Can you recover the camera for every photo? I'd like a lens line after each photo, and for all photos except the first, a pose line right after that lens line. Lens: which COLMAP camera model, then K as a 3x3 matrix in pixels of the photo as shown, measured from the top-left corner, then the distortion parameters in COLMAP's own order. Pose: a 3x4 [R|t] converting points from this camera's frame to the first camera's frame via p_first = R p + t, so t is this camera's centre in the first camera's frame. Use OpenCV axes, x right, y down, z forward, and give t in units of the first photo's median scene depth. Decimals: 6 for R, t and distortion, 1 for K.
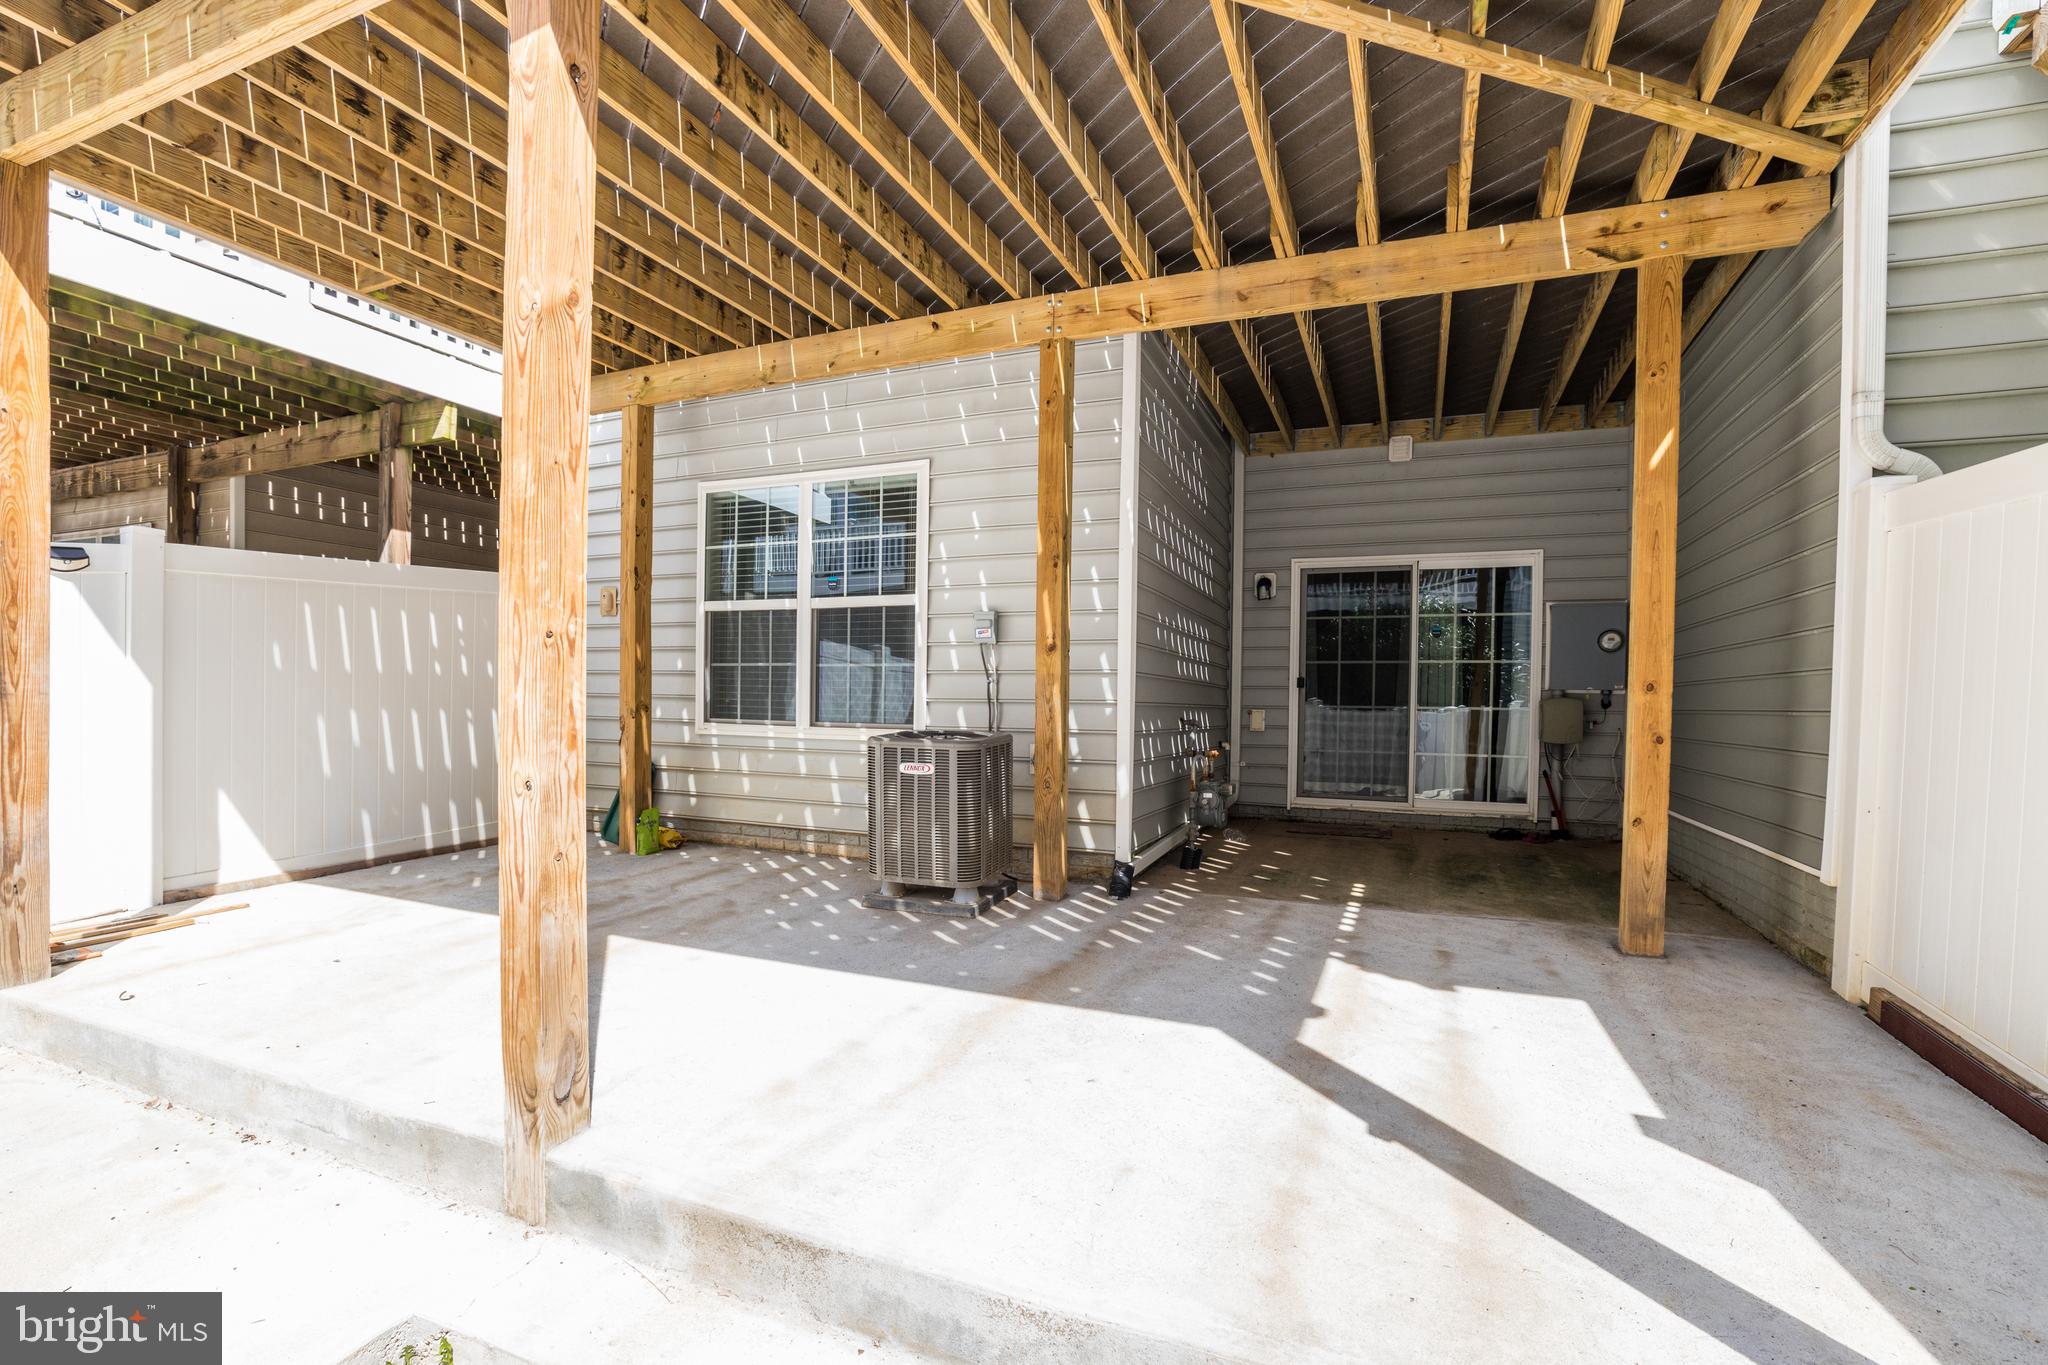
lens RADIAL K [[924.9, 0, 1025.7], [0, 924.9, 724.6], [0, 0, 1]] dist [-0.046590, 0.013557]
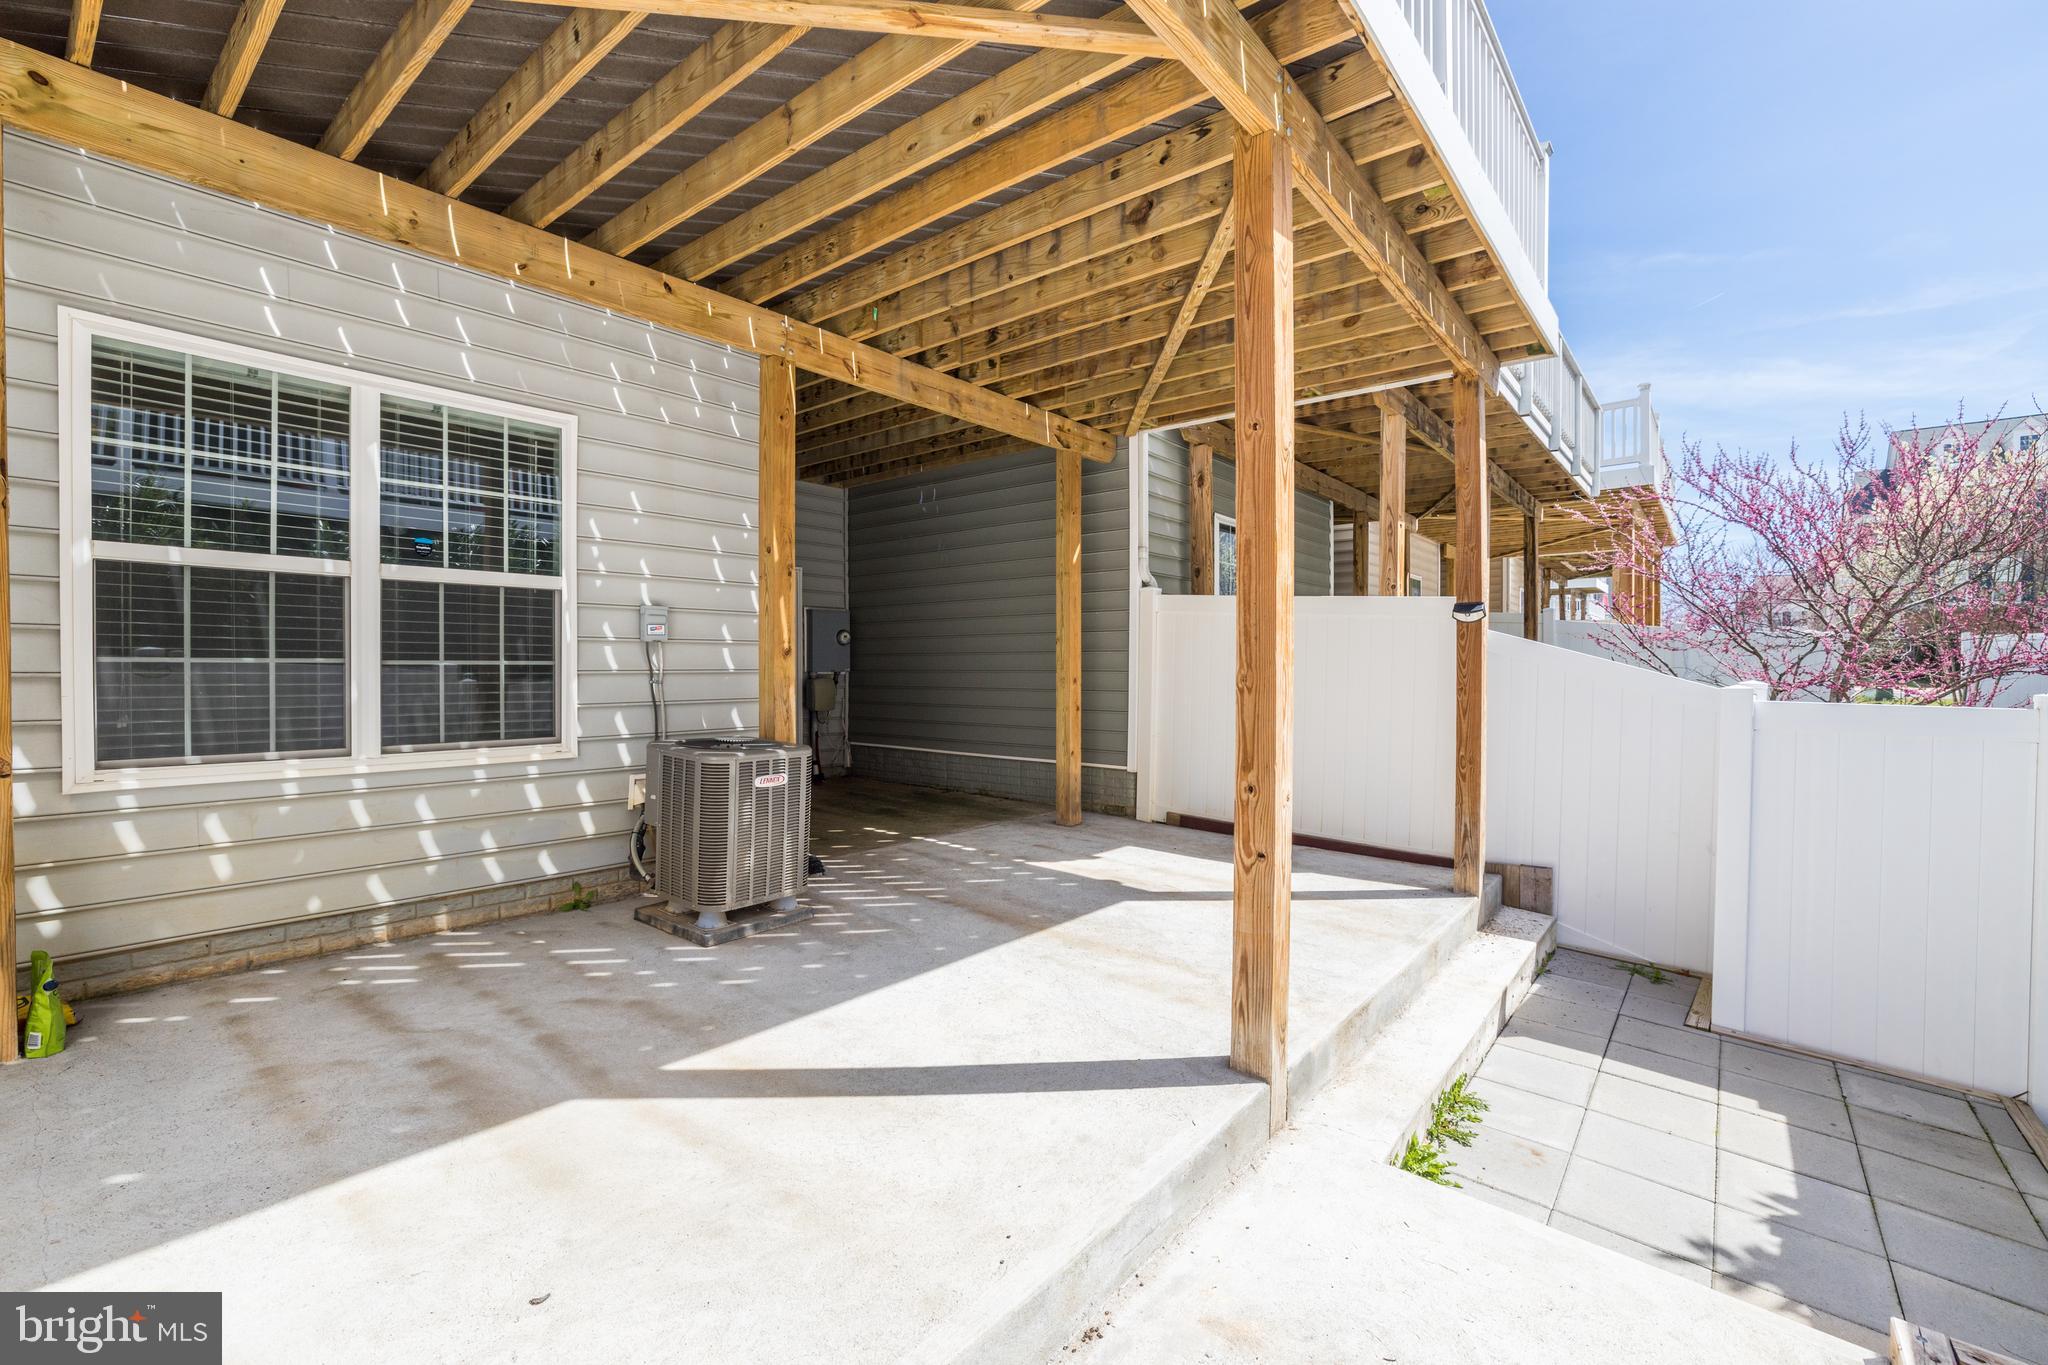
lens RADIAL K [[883.1, 0, 1024.1], [0, 883.1, 675.9], [0, 0, 1]] dist [-0.056000, 0.020927]
pose [[0.289004, -0.022429, 0.957065, -0.897472], [0.026119, 0.999538, 0.015537, -0.067375], [-0.956972, 0.020508, 0.289456, 0.474021]]
